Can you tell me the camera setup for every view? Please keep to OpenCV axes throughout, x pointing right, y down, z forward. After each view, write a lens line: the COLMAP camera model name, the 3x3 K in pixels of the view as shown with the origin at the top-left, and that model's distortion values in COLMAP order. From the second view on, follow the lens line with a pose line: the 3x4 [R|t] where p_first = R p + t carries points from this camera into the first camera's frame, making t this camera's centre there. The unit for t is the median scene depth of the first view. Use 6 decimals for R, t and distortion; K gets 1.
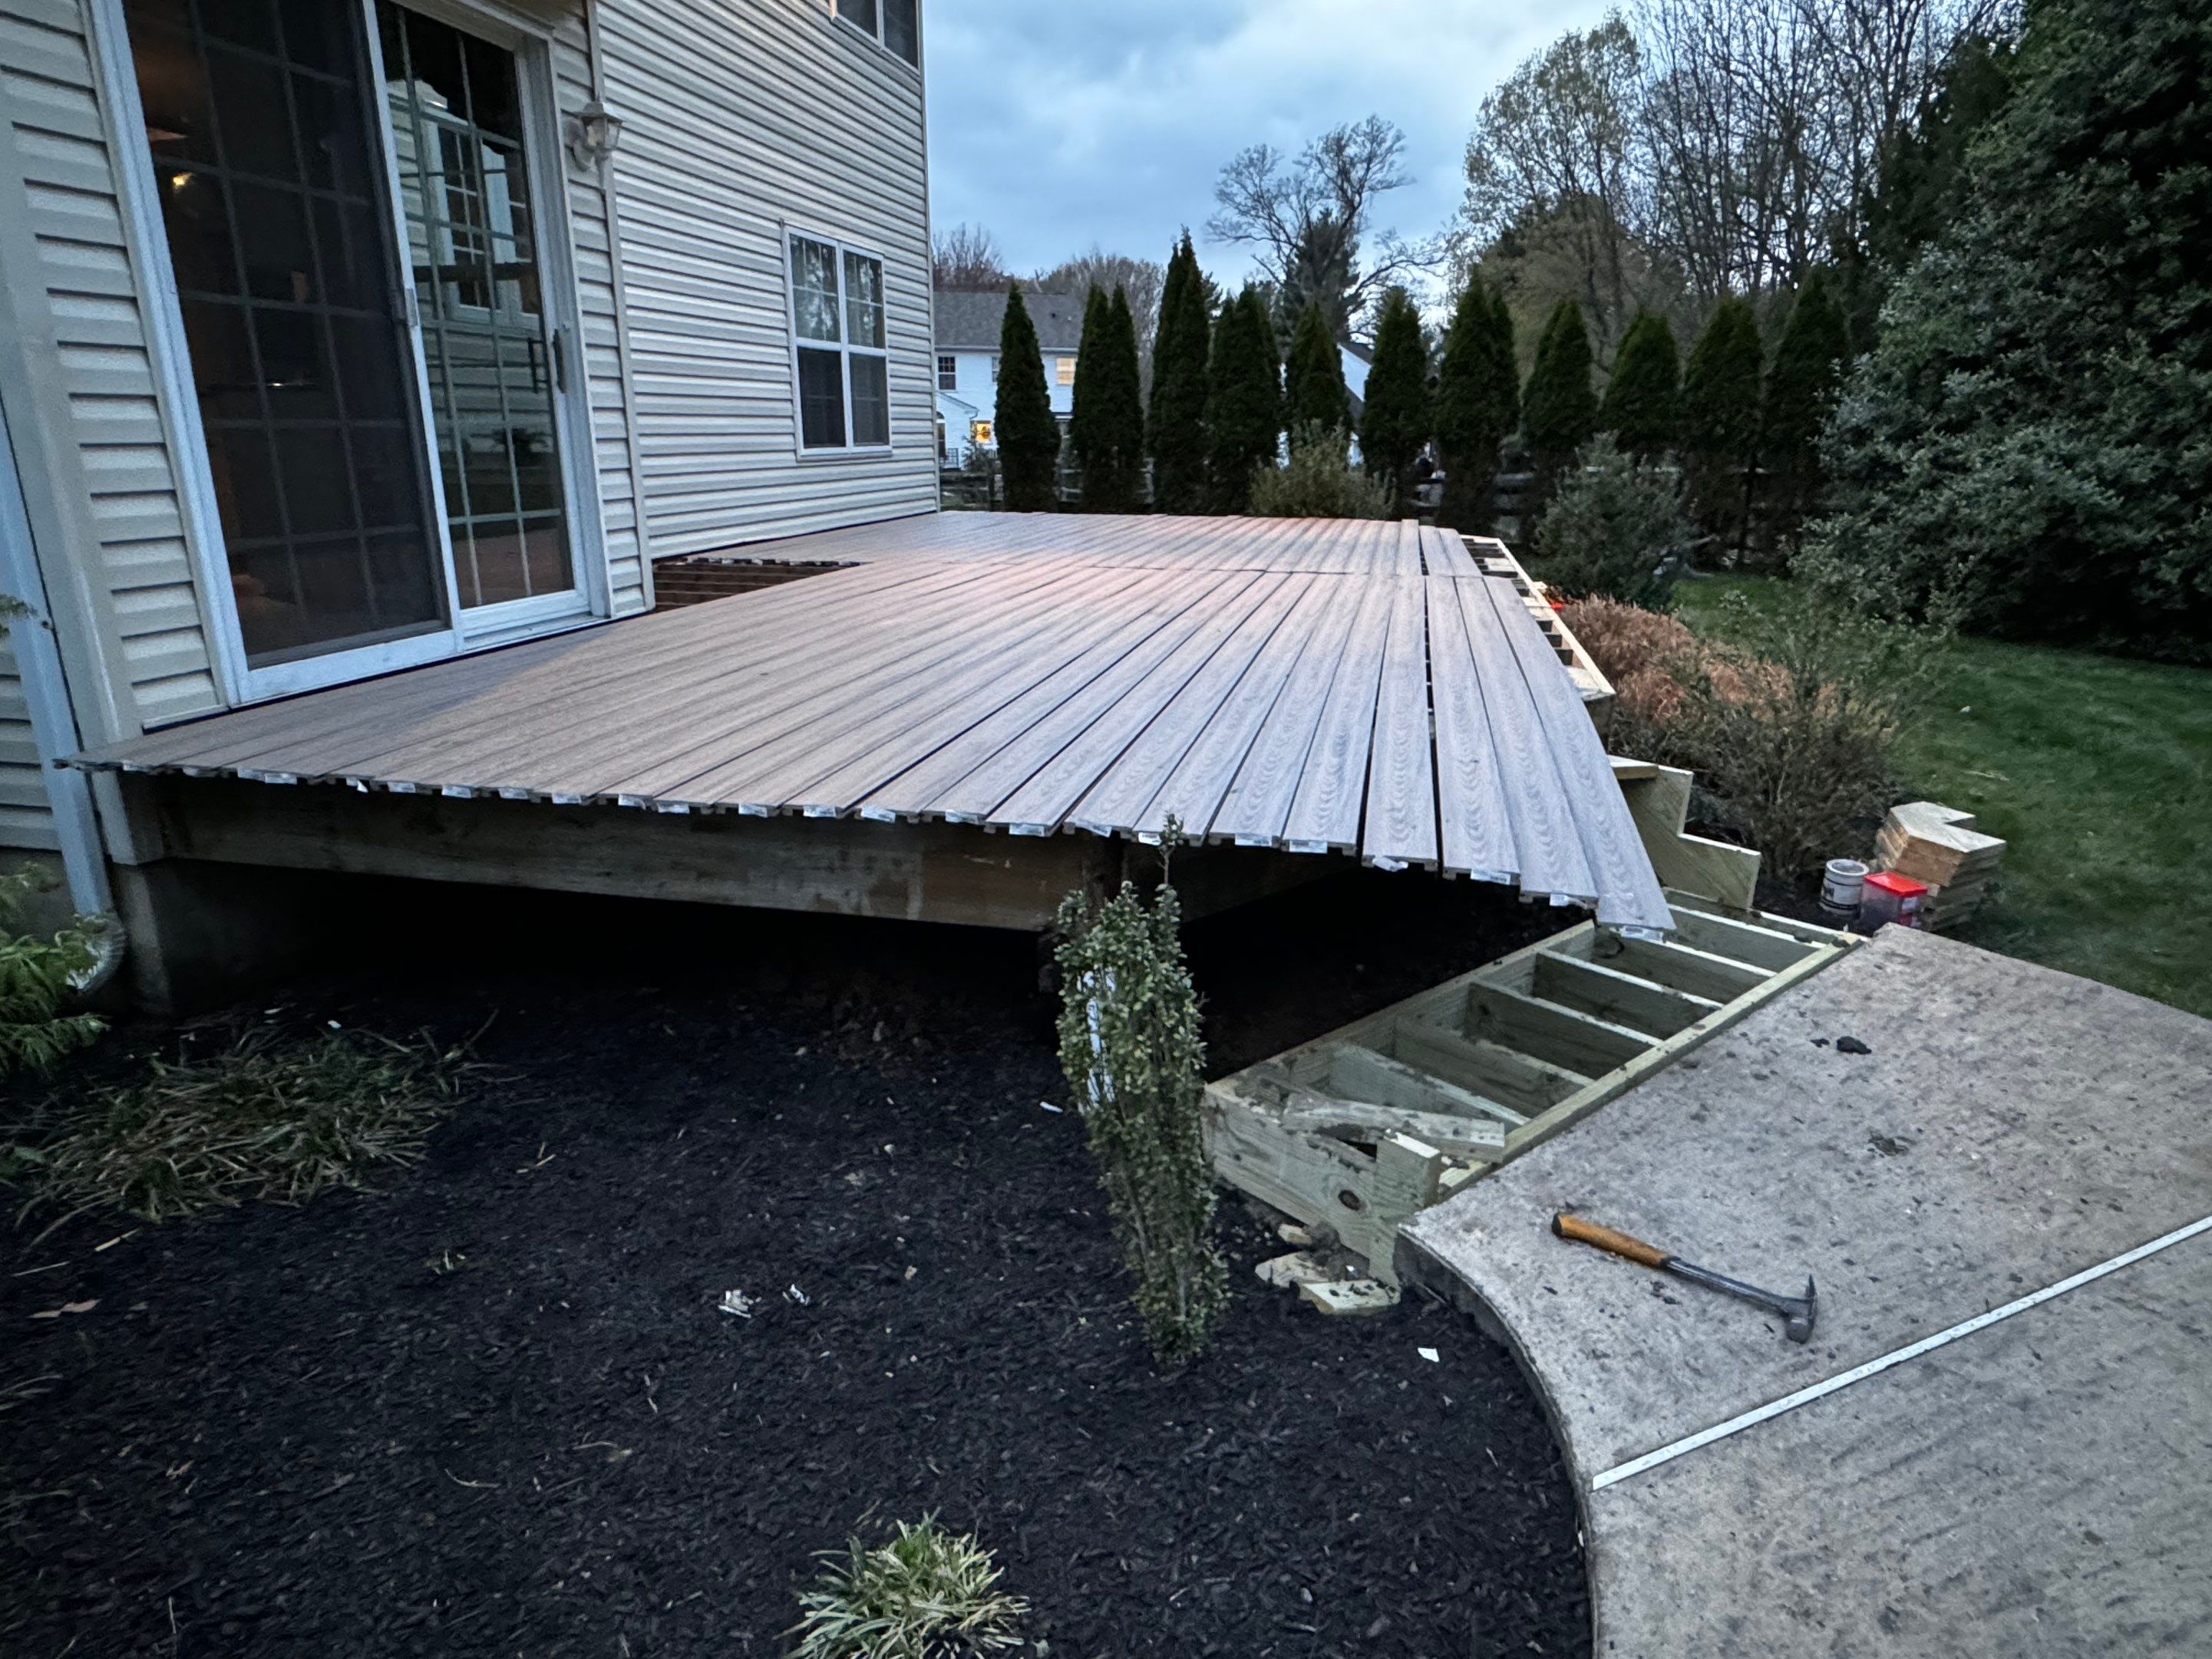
lens RADIAL K [[1324.6, 0, 1108.9], [0, 1324.6, 830.2], [0, 0, 1]] dist [-0.005634, 0.002528]
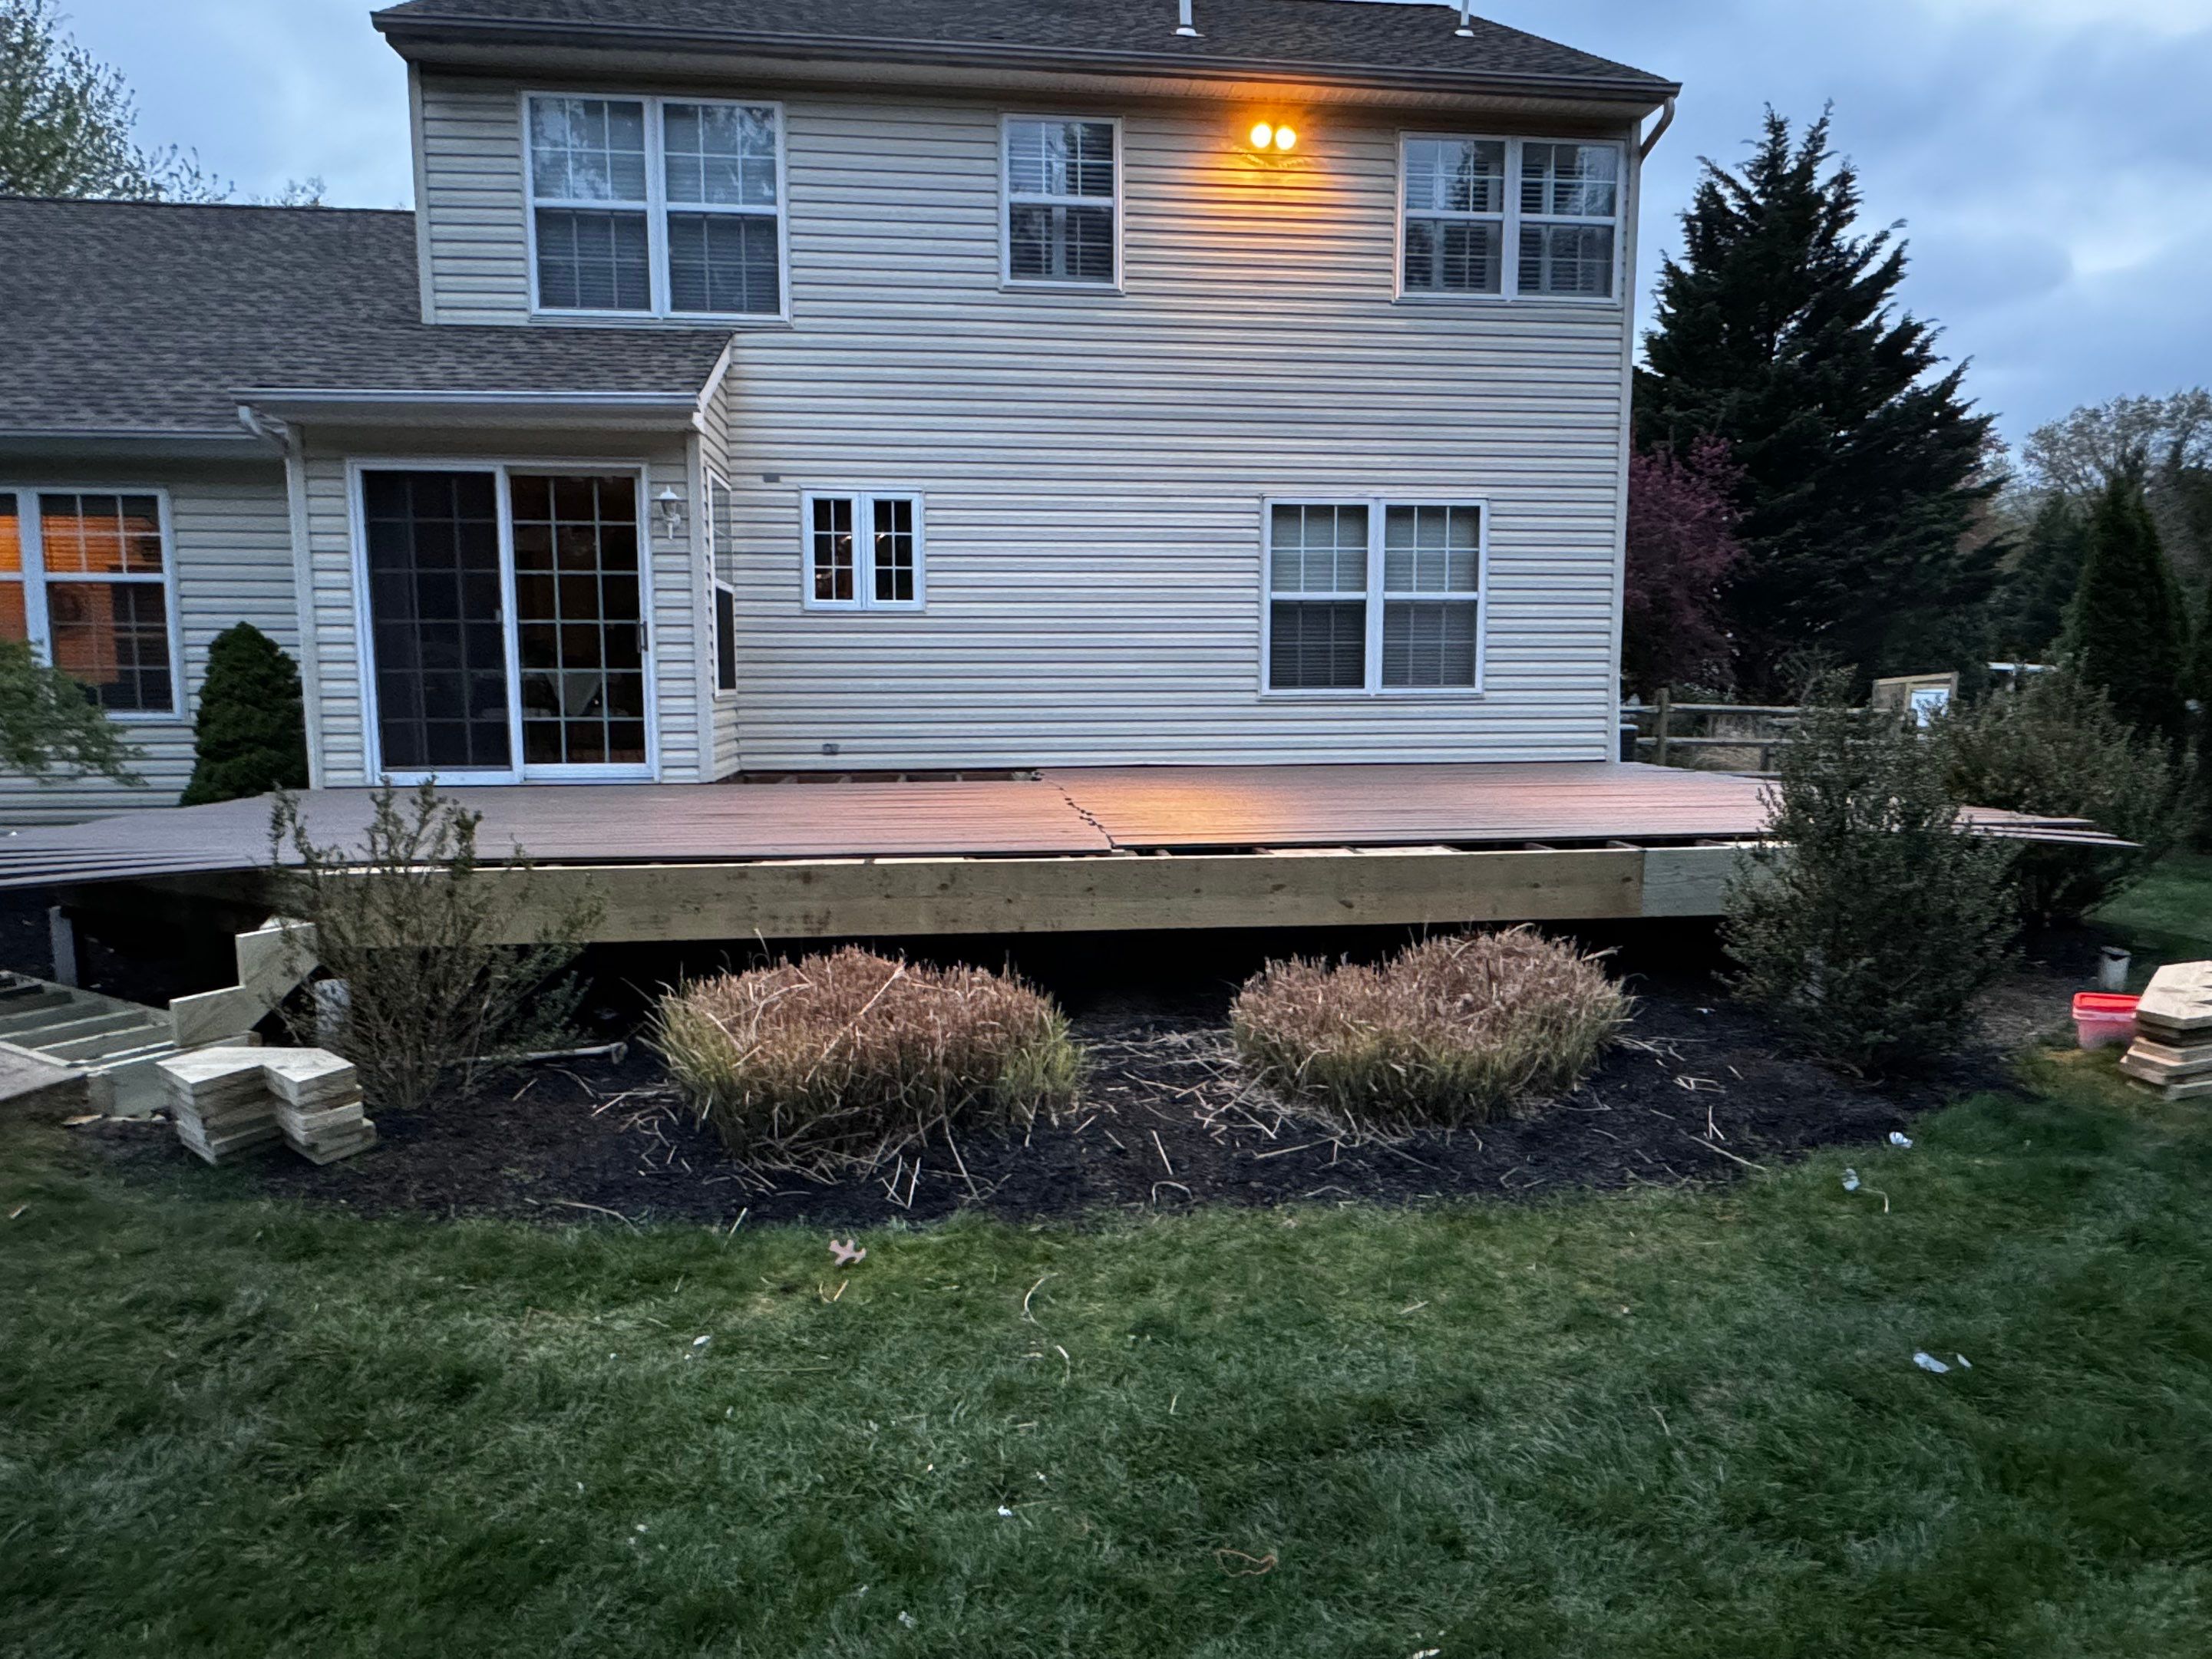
lens RADIAL K [[1324.6, 0, 1108.5], [0, 1324.6, 833.3], [0, 0, 1]] dist [-0.005634, 0.002528]
pose [[0.330507, 0.107819, -0.937625, 0.651947], [-0.270552, 0.962584, 0.015321, -0.131332], [0.904194, 0.248612, 0.347311, 0.450562]]
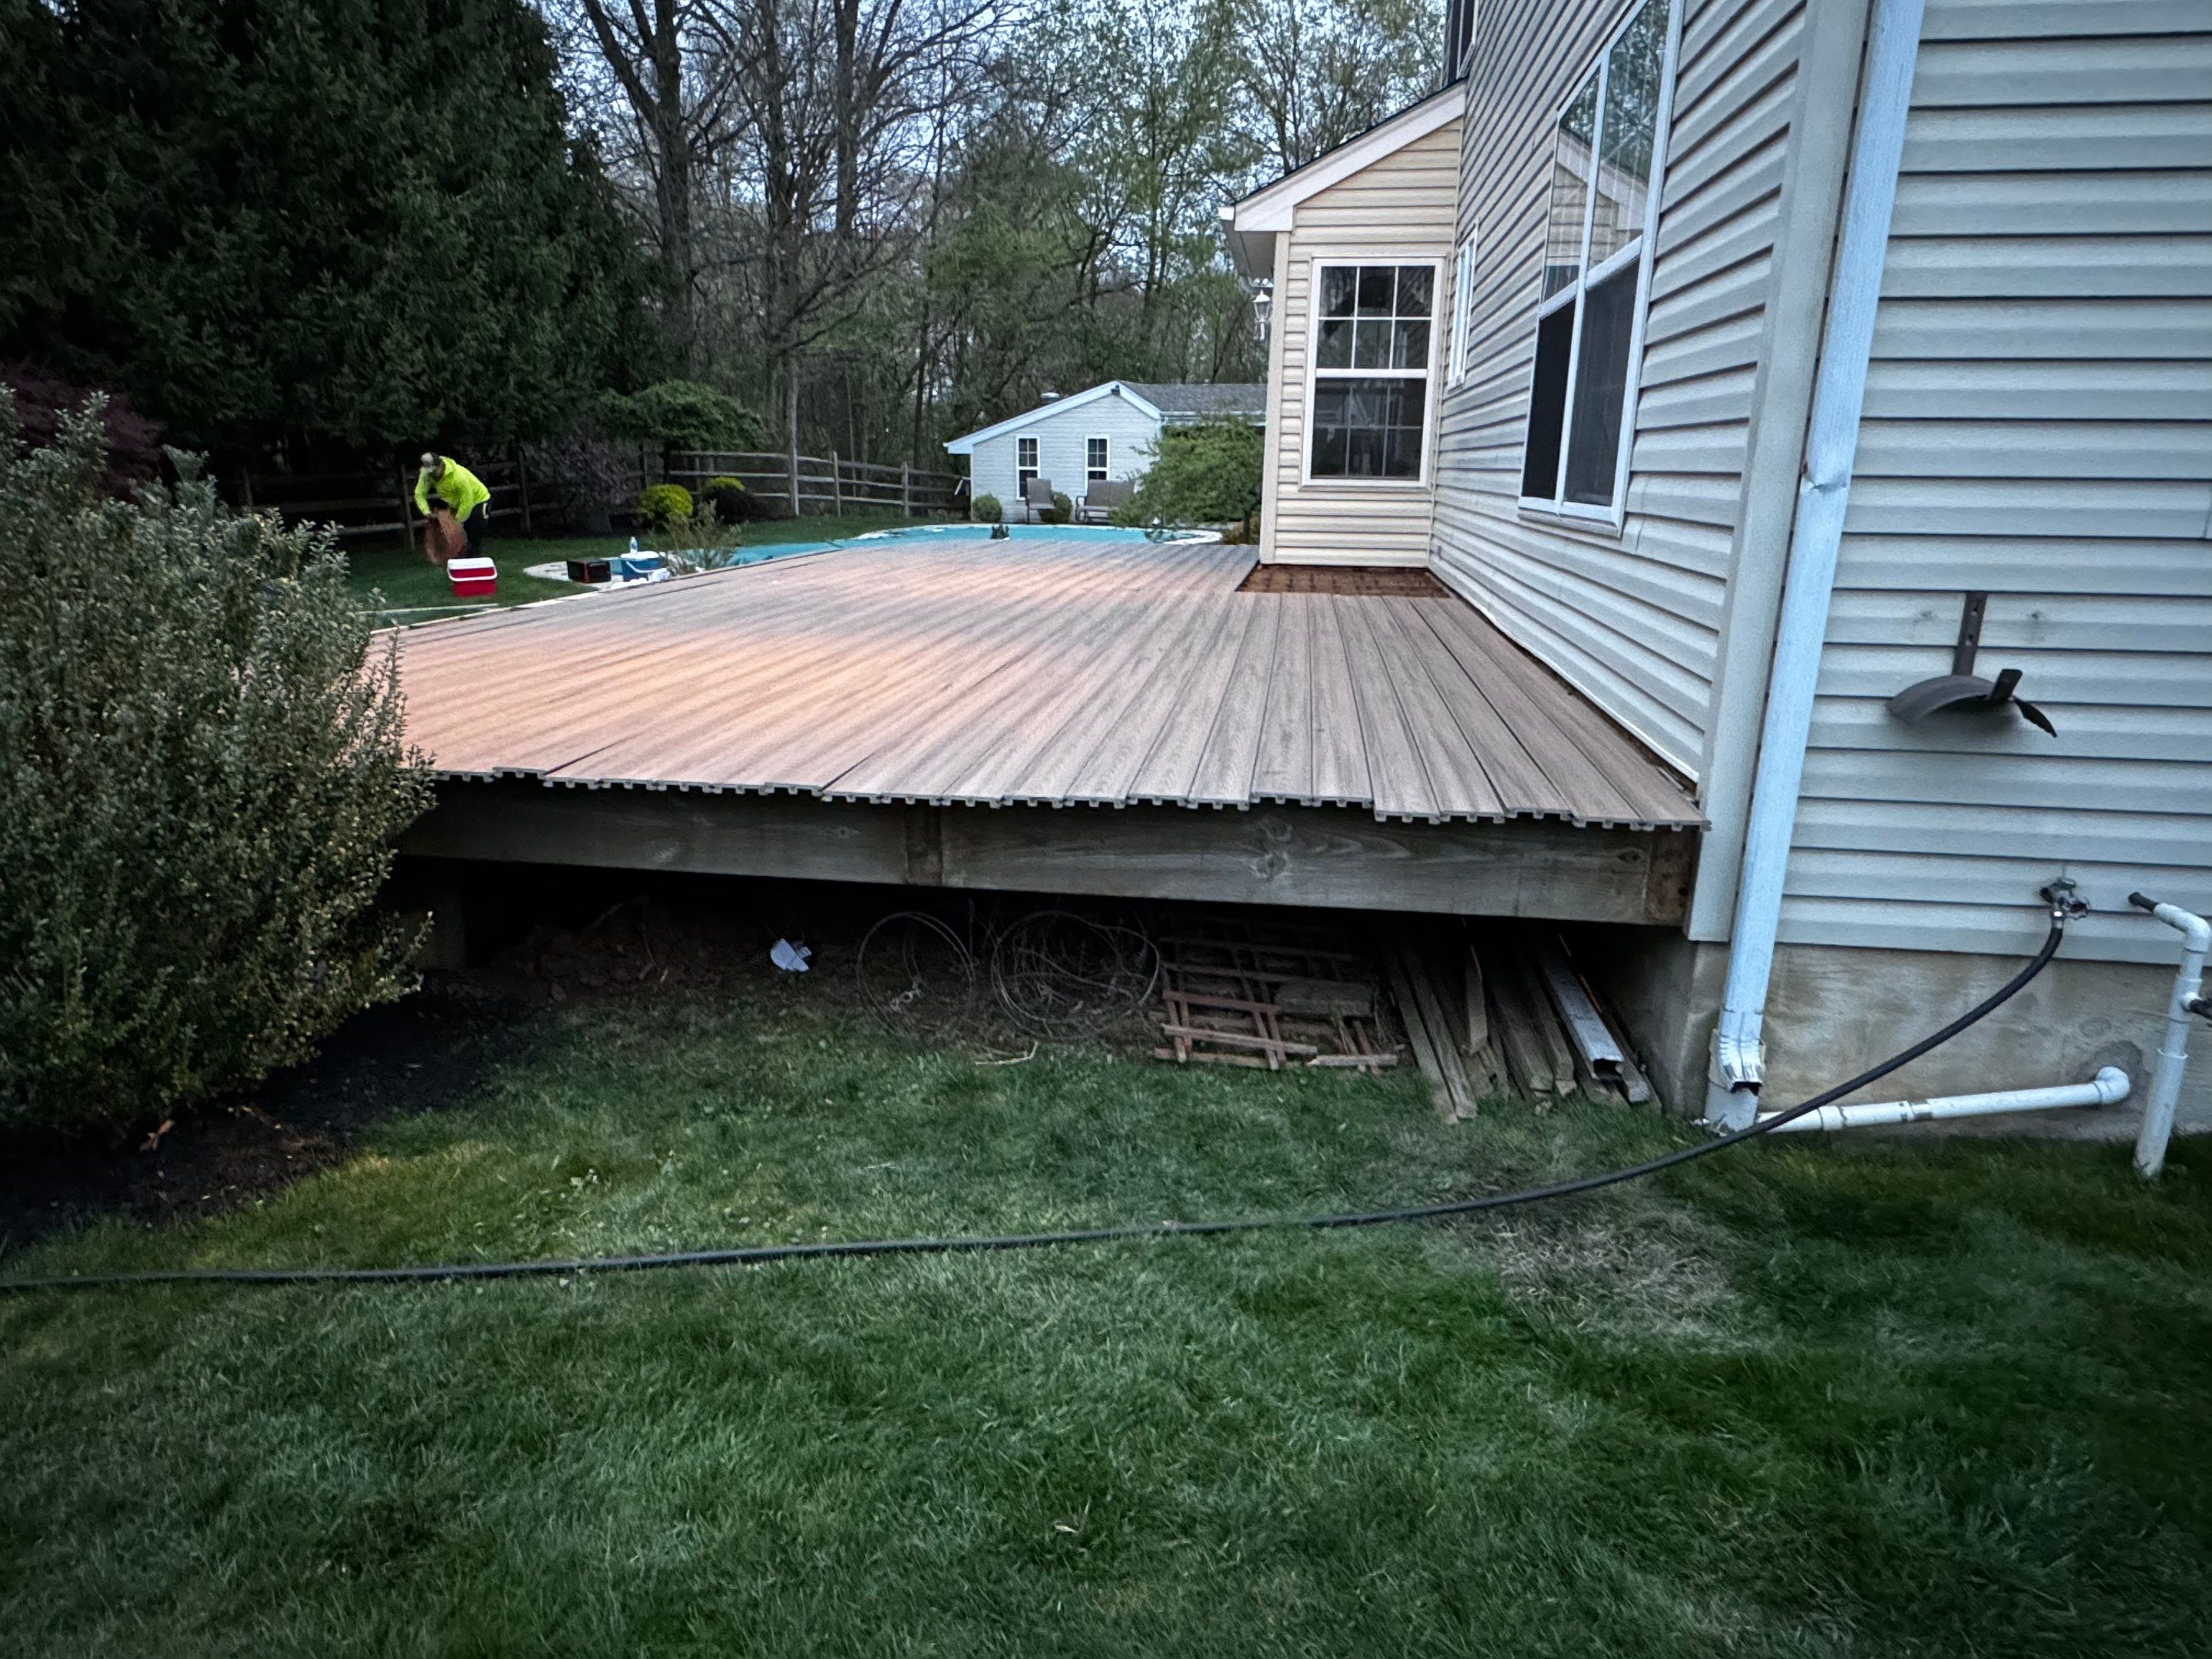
lens RADIAL K [[1324.6, 0, 1094.4], [0, 1324.6, 830.9], [0, 0, 1]] dist [-0.005634, 0.002528]
pose [[-0.997914, 0.004975, -0.064361, -0.002464], [-0.030309, 0.844181, 0.535200, -0.401946], [0.056994, 0.536035, -0.842270, 1.333831]]
